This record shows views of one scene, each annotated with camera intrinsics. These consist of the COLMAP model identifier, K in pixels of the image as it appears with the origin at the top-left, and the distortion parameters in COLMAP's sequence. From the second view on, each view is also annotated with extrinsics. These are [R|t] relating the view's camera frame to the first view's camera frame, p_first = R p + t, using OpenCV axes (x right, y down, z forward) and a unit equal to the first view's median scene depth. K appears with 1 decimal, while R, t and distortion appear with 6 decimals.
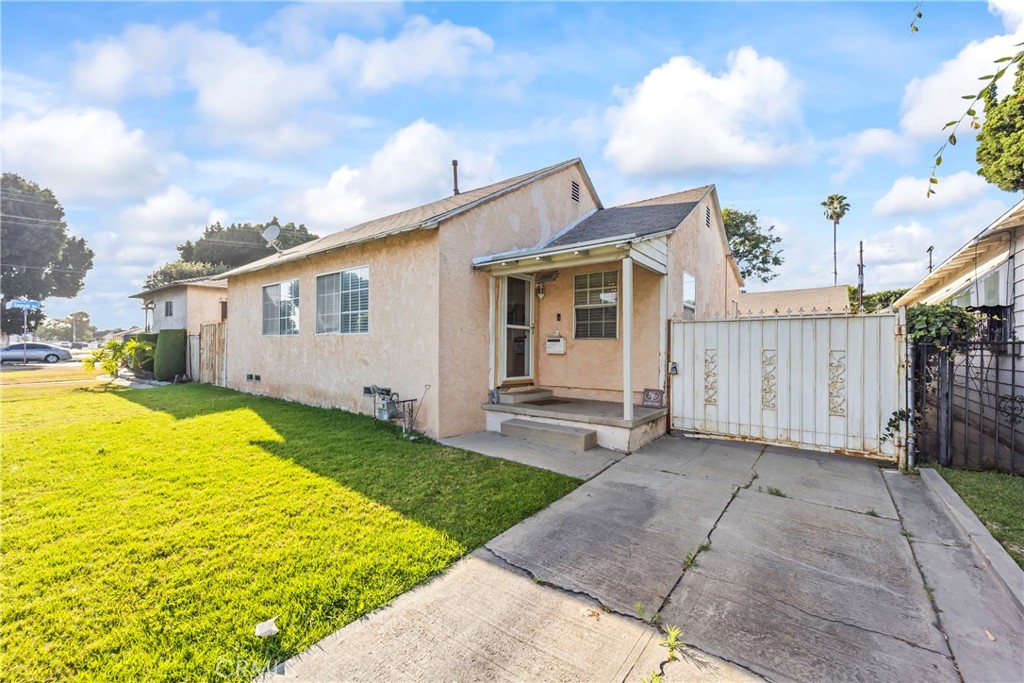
lens RADIAL K [[412.0, 0, 516.5], [0, 412.0, 343.4], [0, 0, 1]] dist [0.012623, -0.006861]
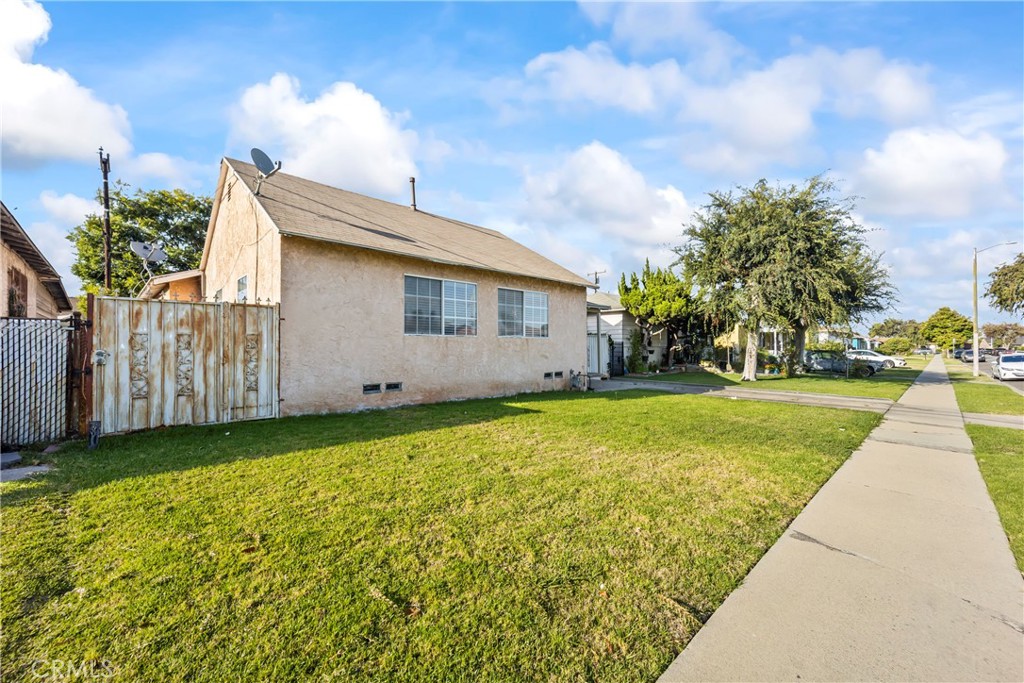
lens RADIAL K [[412.0, 0, 507.2], [0, 412.0, 343.9], [0, 0, 1]] dist [0.012623, -0.006861]
pose [[0.169285, 0.001277, 0.985566, -2.031095], [-0.007809, 0.999970, 0.000045, -0.000534], [-0.985536, -0.007704, 0.169290, 0.953772]]
